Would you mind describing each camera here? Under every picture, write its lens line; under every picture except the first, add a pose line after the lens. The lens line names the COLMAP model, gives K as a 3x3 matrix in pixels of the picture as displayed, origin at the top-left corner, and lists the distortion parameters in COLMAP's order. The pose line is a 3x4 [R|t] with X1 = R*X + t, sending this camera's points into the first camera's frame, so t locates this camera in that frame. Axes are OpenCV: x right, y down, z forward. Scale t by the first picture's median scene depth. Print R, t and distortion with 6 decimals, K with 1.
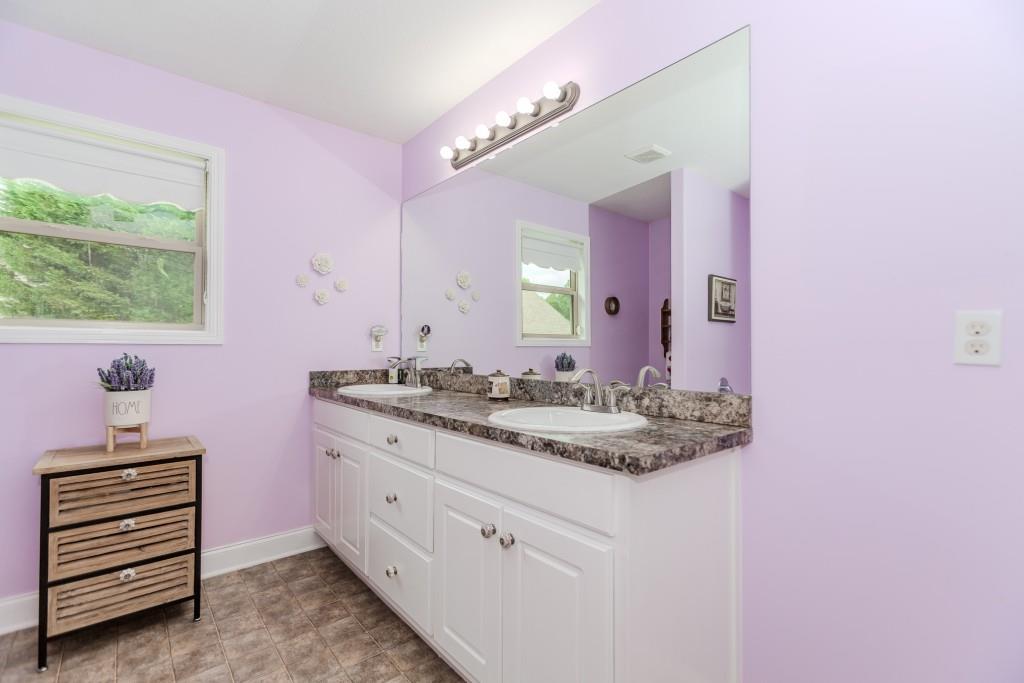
lens RADIAL K [[458.6, 0, 506.4], [0, 458.6, 342.5], [0, 0, 1]] dist [0.002210, 0.000803]
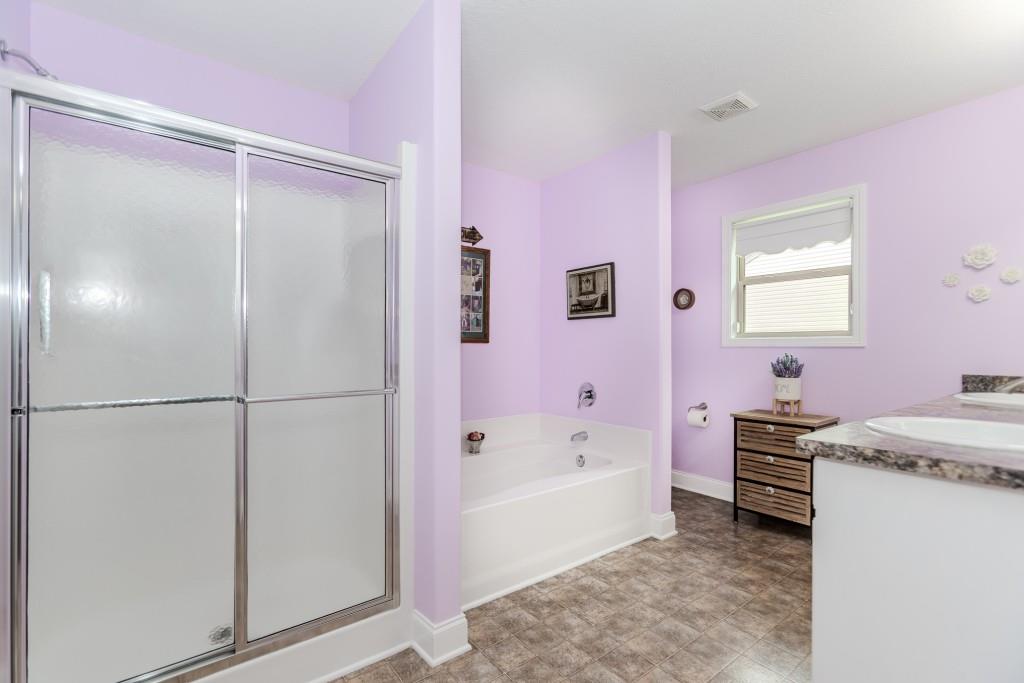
lens RADIAL K [[458.6, 0, 506.4], [0, 458.6, 342.5], [0, 0, 1]] dist [0.002210, 0.000803]
pose [[-0.029075, -0.013740, -0.999483, 0.856953], [0.011285, 0.999837, -0.014073, -0.001119], [0.999514, -0.011688, -0.028915, 0.135172]]
